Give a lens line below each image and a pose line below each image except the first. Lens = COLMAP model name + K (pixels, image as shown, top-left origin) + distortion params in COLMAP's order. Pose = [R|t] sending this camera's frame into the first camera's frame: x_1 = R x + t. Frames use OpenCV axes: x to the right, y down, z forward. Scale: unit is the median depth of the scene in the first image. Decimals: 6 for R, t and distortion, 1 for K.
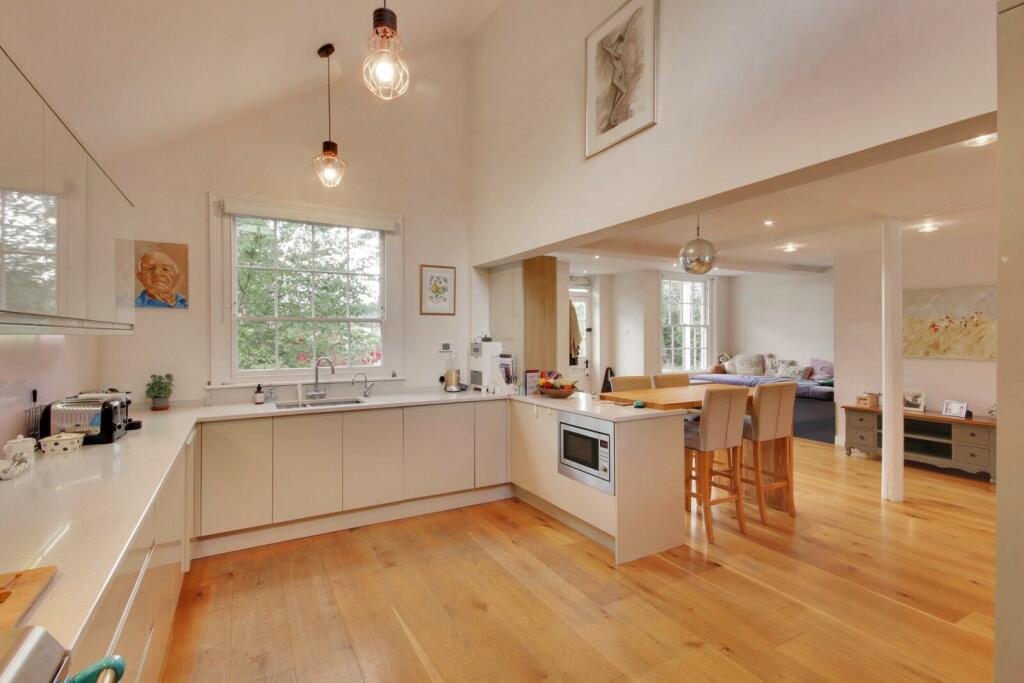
lens RADIAL K [[505.2, 0, 515.2], [0, 505.2, 337.5], [0, 0, 1]] dist [0.037864, 0.001014]
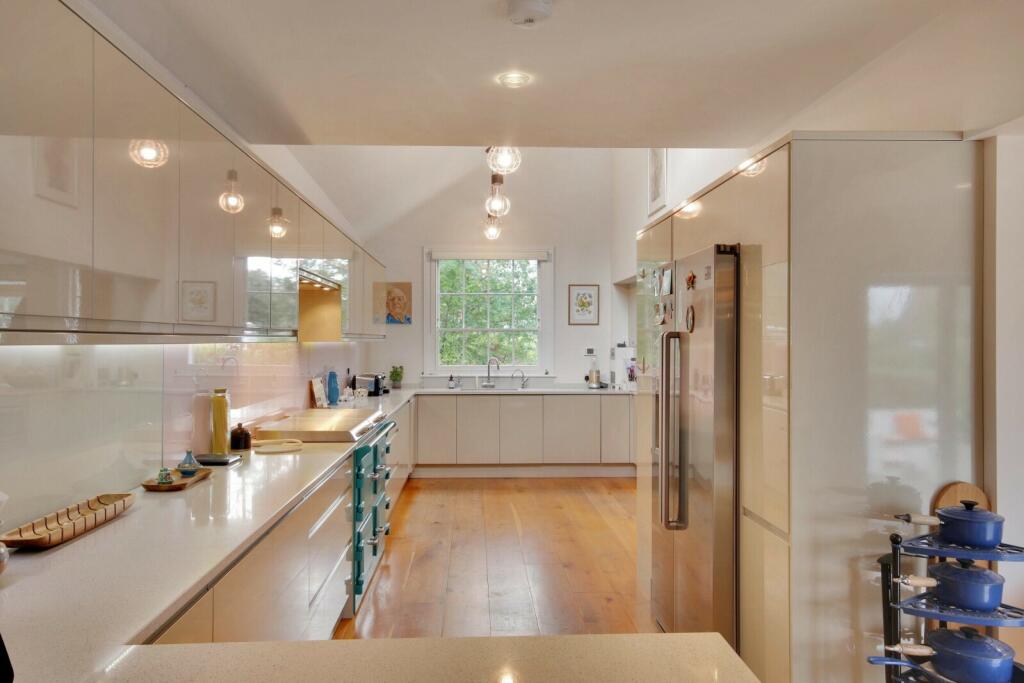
lens RADIAL K [[766.3, 0, 511.5], [0, 766.3, 341.2], [0, 0, 1]] dist [-0.004175, -0.000095]
pose [[0.905057, 0.001149, -0.425289, 0.577912], [-0.004000, 0.999975, -0.005810, 0.006414], [0.425272, 0.006960, 0.905039, -0.899065]]
